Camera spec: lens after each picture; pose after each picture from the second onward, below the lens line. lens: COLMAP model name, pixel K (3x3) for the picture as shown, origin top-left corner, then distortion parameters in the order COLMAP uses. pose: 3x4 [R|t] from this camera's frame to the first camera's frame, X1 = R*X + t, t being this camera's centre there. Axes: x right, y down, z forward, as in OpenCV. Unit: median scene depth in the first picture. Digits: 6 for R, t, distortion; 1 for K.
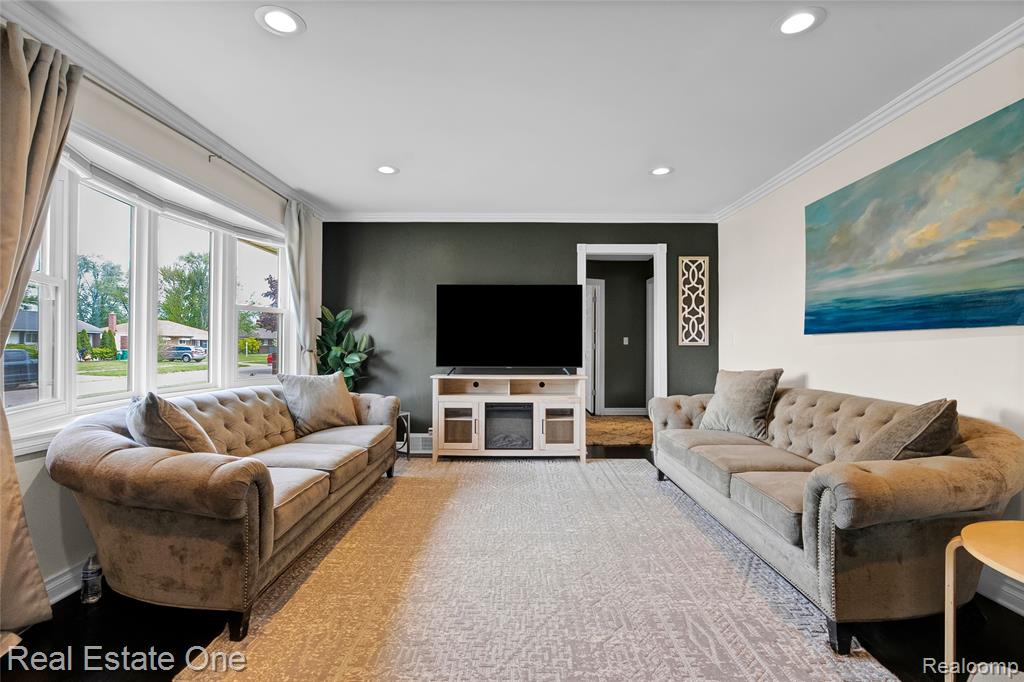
lens RADIAL K [[471.4, 0, 511.0], [0, 471.4, 341.8], [0, 0, 1]] dist [-0.007365, 0.002820]
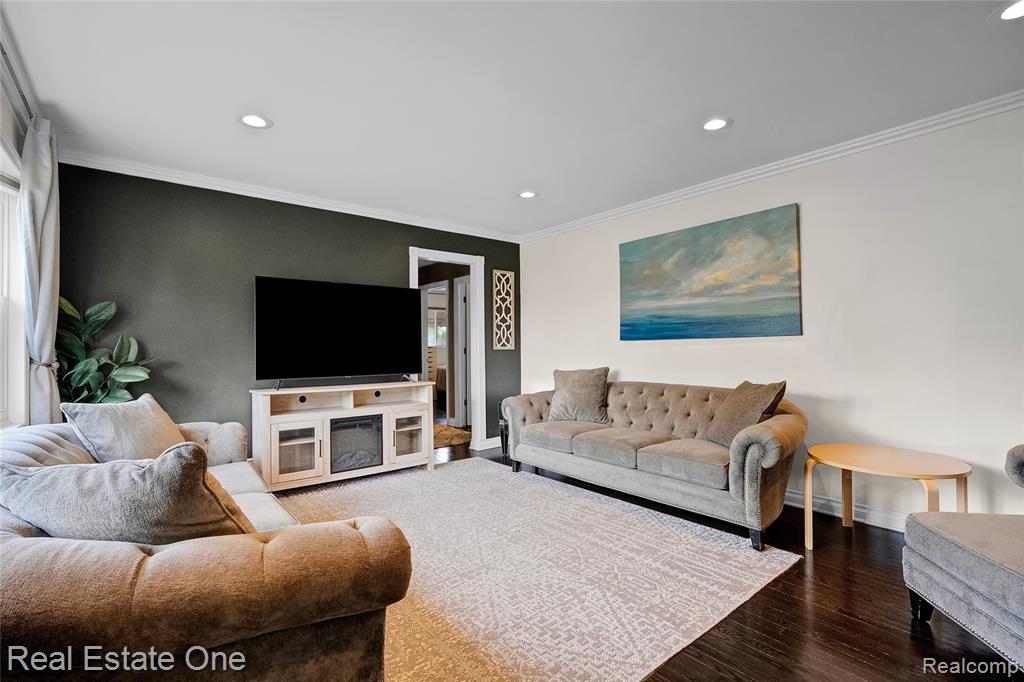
lens RADIAL K [[471.4, 0, 513.0], [0, 471.4, 342.4], [0, 0, 1]] dist [-0.007365, 0.002820]
pose [[0.767743, -0.000554, 0.640758, -0.426992], [0.005453, 0.999969, -0.005670, -0.004101], [-0.640735, 0.007847, 0.767722, 0.161771]]
